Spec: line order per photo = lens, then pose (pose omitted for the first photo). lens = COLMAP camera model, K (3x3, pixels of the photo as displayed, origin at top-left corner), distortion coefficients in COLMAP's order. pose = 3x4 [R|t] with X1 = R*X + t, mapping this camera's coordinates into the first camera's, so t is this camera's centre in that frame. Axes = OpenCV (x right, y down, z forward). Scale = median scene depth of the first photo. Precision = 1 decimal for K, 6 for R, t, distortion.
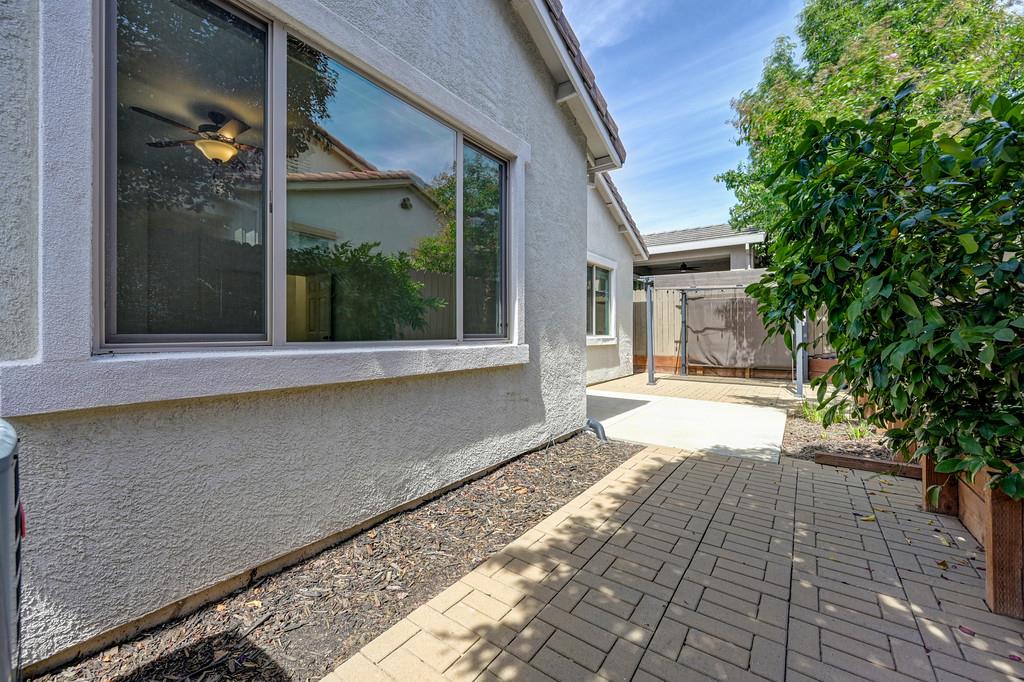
lens RADIAL K [[408.3, 0, 511.6], [0, 408.3, 333.3], [0, 0, 1]] dist [0.001261, 0.000067]
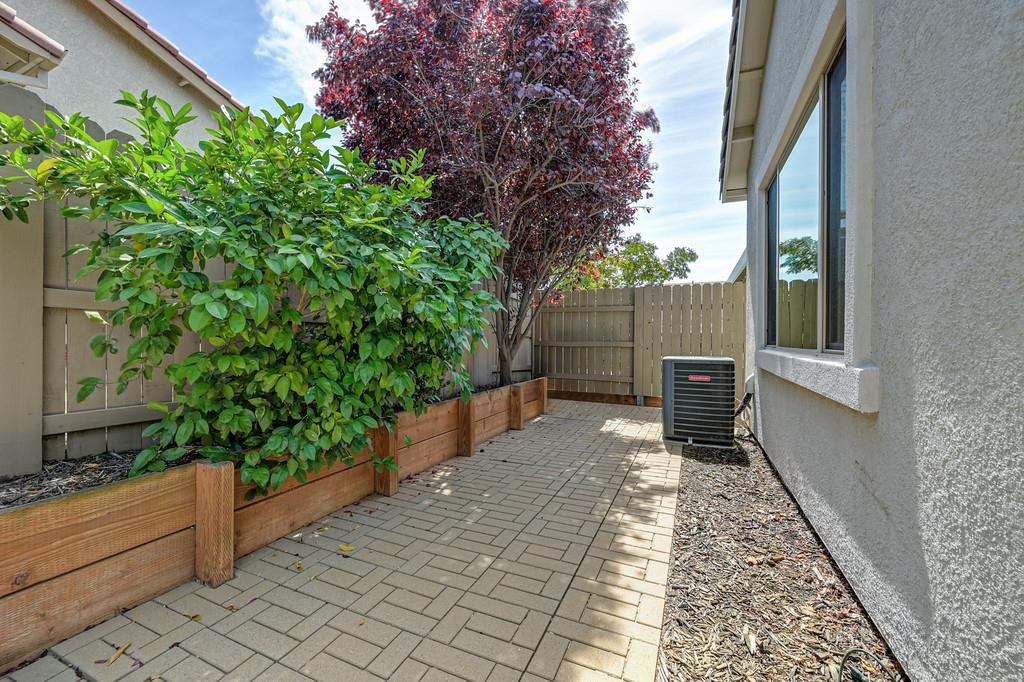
lens RADIAL K [[408.3, 0, 512.2], [0, 408.3, 340.4], [0, 0, 1]] dist [0.001261, 0.000067]
pose [[-0.979951, 0.001846, -0.199232, 0.882334], [0.000834, 0.999986, 0.005163, -0.006635], [0.199239, 0.004893, -0.979939, 2.447464]]
